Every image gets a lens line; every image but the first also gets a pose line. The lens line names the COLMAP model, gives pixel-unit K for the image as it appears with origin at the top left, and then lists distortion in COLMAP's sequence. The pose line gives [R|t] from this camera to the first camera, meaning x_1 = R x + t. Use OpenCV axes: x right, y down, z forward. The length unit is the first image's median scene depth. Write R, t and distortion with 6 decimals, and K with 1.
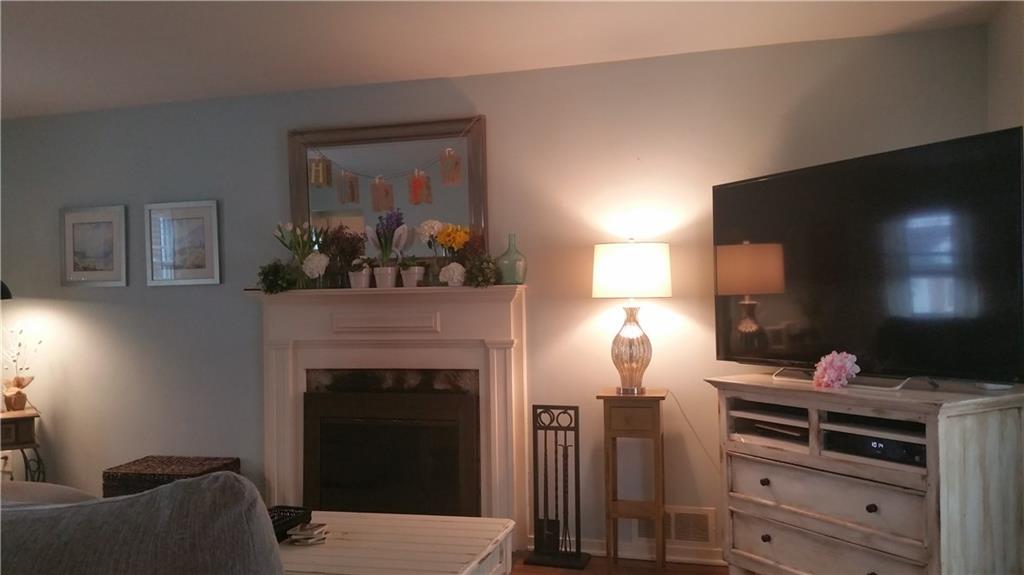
lens RADIAL K [[837.1, 0, 513.1], [0, 837.1, 314.6], [0, 0, 1]] dist [0.158934, -0.322423]
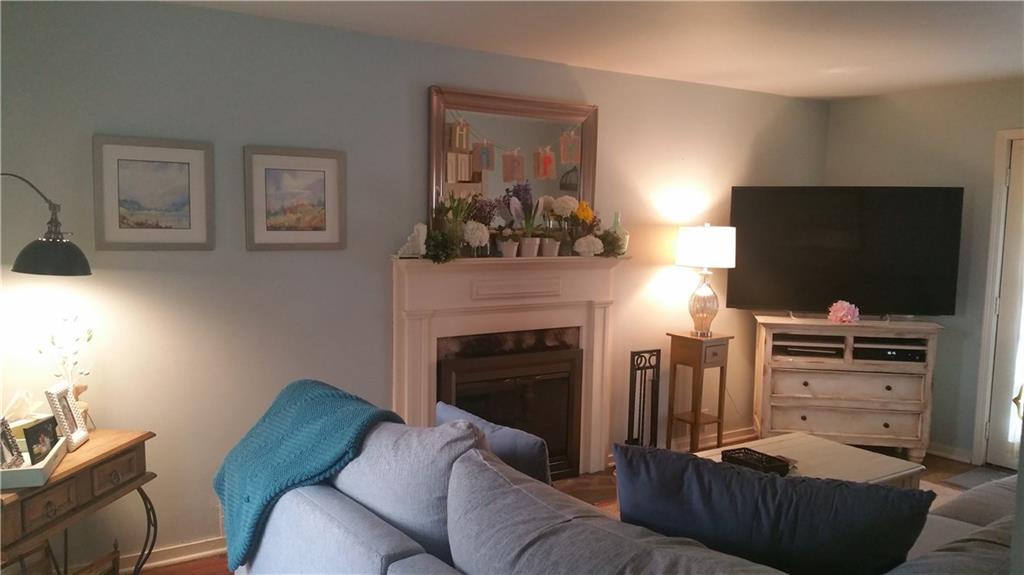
lens RADIAL K [[837.1, 0, 513.1], [0, 837.1, 314.6], [0, 0, 1]] dist [0.158934, -0.322423]
pose [[0.620134, -0.064403, 0.781848, -1.055134], [-0.015095, 0.995460, 0.093972, -0.061470], [-0.784350, -0.070078, 0.616347, 0.370535]]
